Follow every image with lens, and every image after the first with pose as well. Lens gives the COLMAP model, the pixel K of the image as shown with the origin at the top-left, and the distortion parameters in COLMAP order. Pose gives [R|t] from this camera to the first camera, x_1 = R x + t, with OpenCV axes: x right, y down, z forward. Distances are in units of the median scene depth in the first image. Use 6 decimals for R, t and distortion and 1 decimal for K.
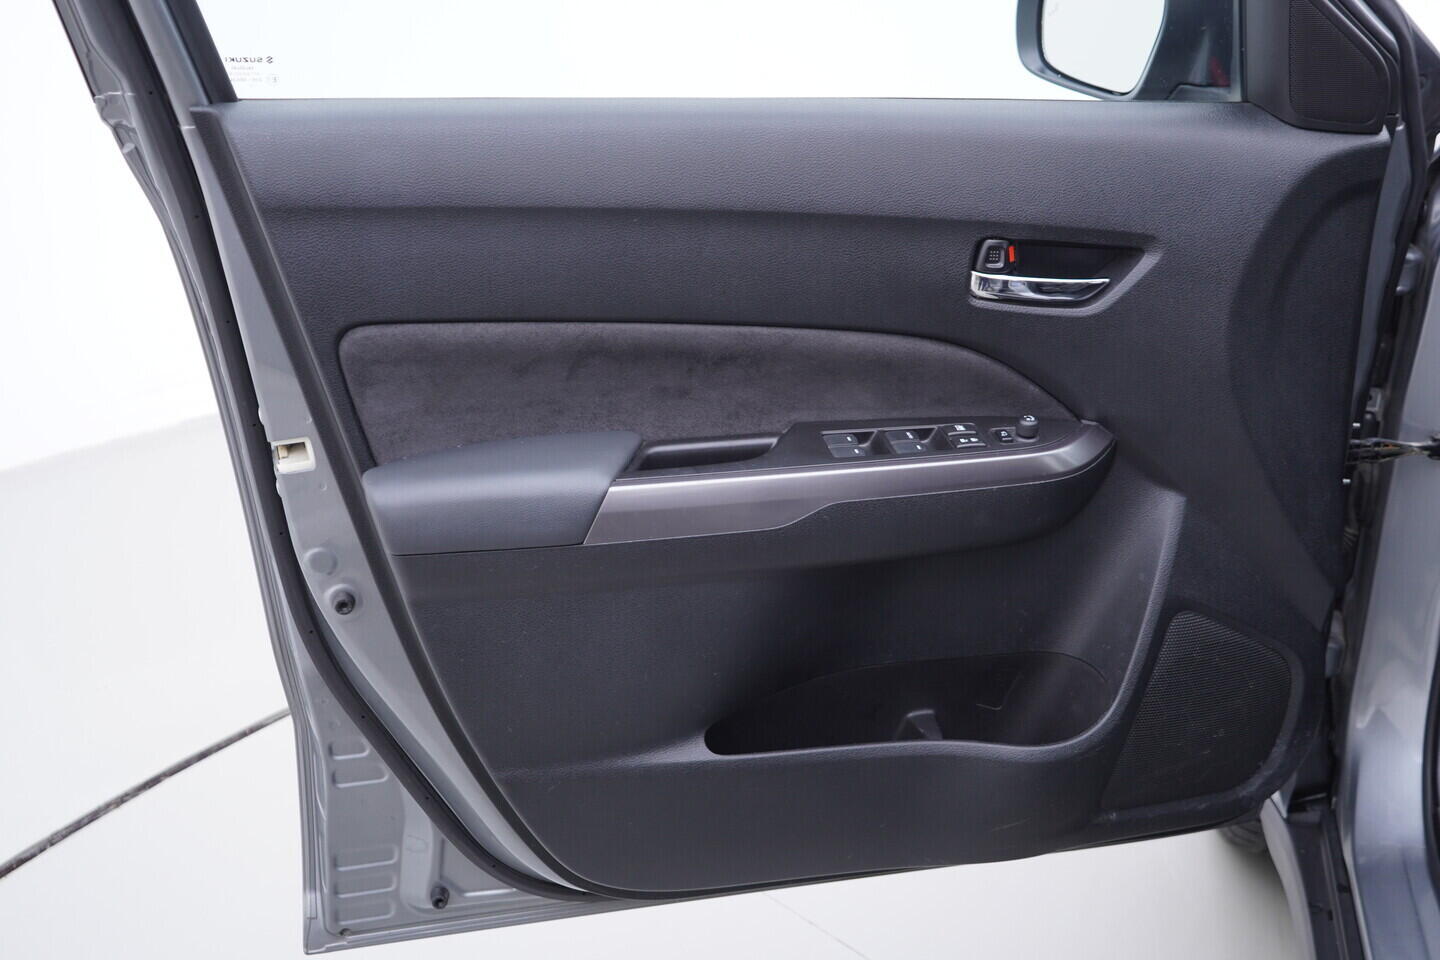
lens RADIAL K [[1463.7, 0, 719.4], [0, 1463.7, 484.3], [0, 0, 1]] dist [0.005255, 0.000000]
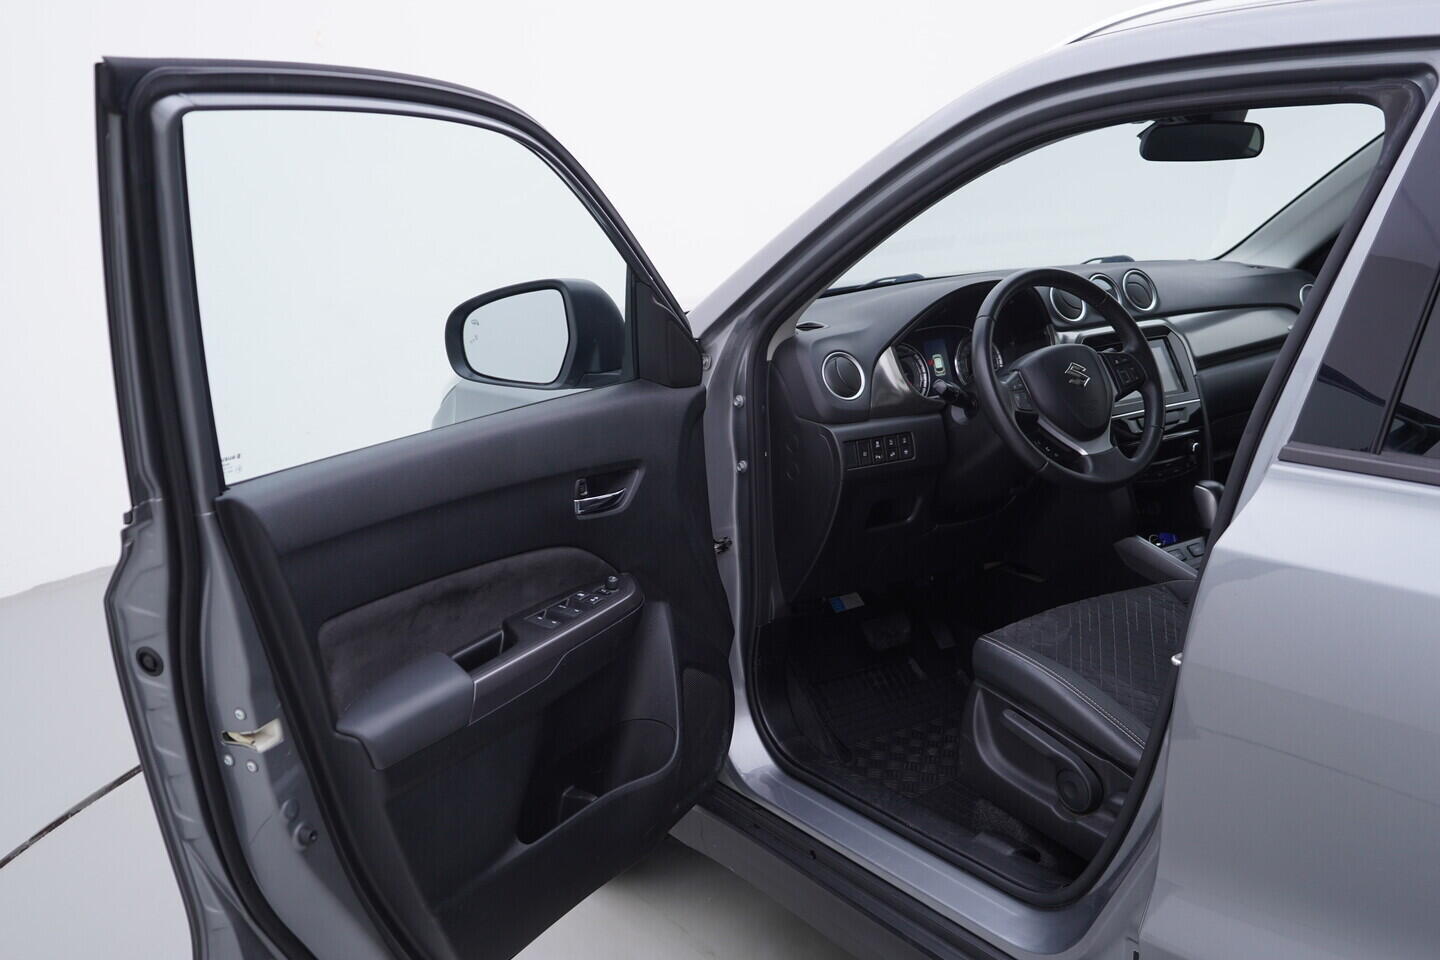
lens RADIAL K [[1463.7, 0, 720.3], [0, 1463.7, 477.8], [0, 0, 1]] dist [0.005255, 0.000000]
pose [[0.639308, -0.198749, 0.742822, -0.930918], [0.310734, 0.950406, -0.013142, -0.093633], [-0.703371, 0.239222, 0.669360, -0.232570]]
